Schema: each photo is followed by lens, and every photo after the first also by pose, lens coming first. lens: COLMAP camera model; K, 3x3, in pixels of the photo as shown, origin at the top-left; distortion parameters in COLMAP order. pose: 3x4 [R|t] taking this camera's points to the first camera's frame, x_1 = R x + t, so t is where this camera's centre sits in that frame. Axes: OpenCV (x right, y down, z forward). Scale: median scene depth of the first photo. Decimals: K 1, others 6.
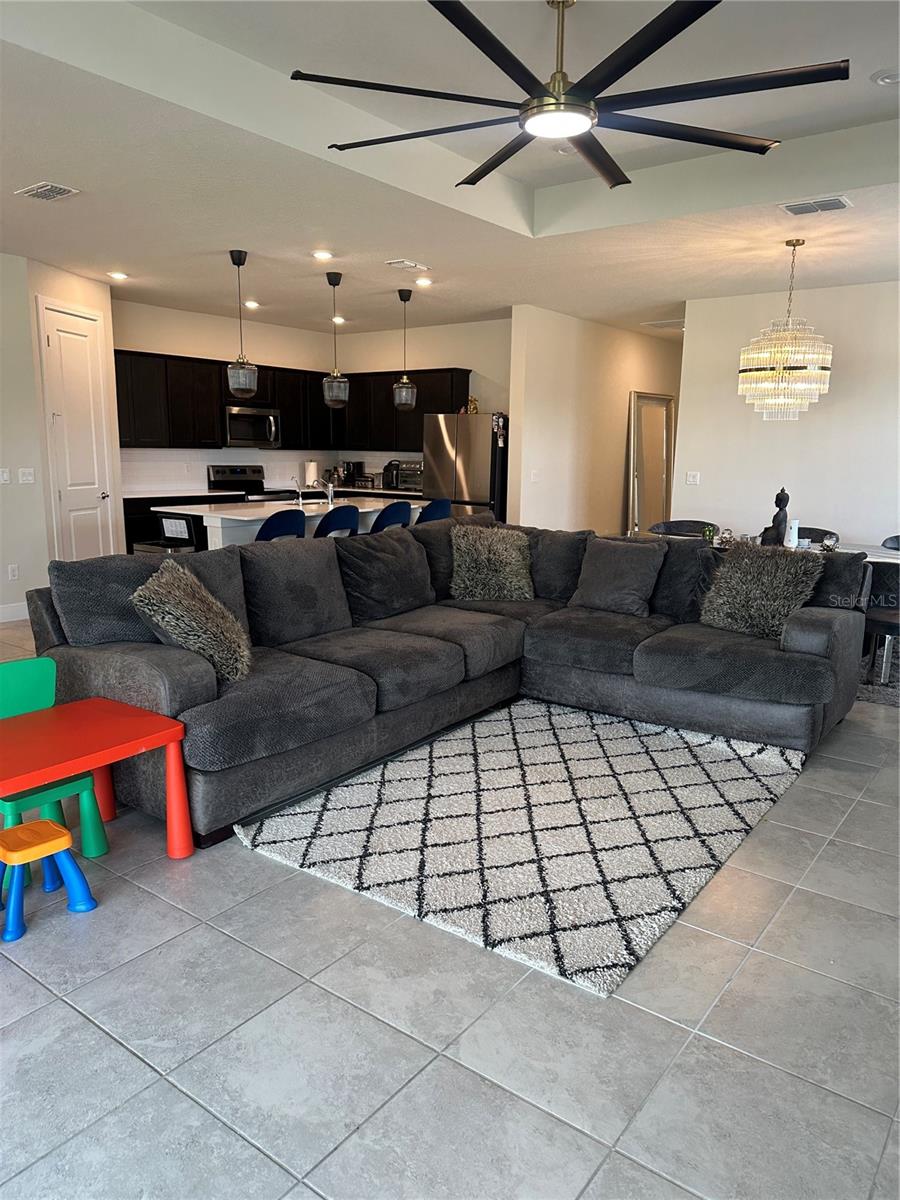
lens RADIAL K [[842.7, 0, 449.2], [0, 842.7, 612.1], [0, 0, 1]] dist [0.012882, -0.000144]
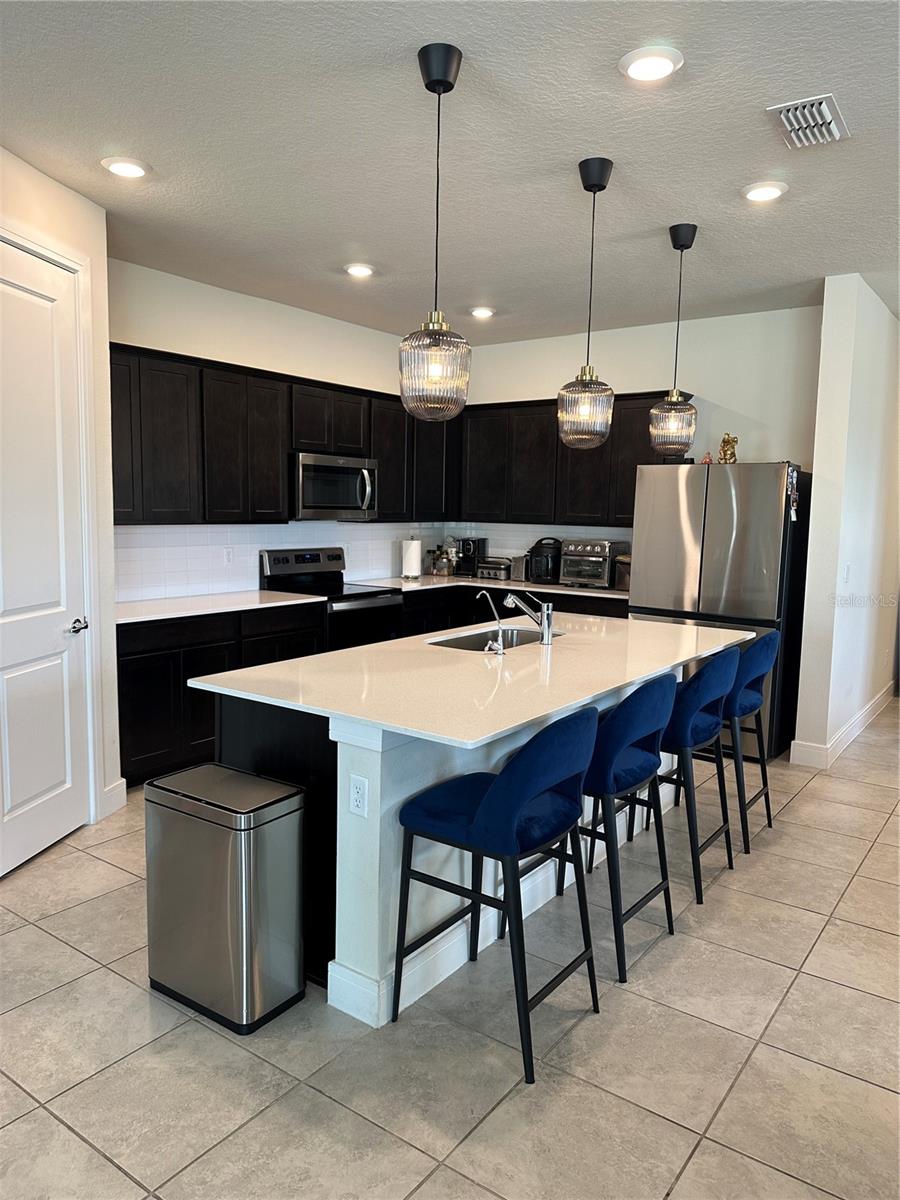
lens RADIAL K [[842.7, 0, 453.3], [0, 842.7, 590.1], [0, 0, 1]] dist [0.012882, -0.000144]
pose [[0.999788, 0.000611, 0.020574, -0.162825], [0.001250, 0.995915, -0.090292, -0.092163], [-0.020545, 0.090299, 0.995703, 0.409553]]
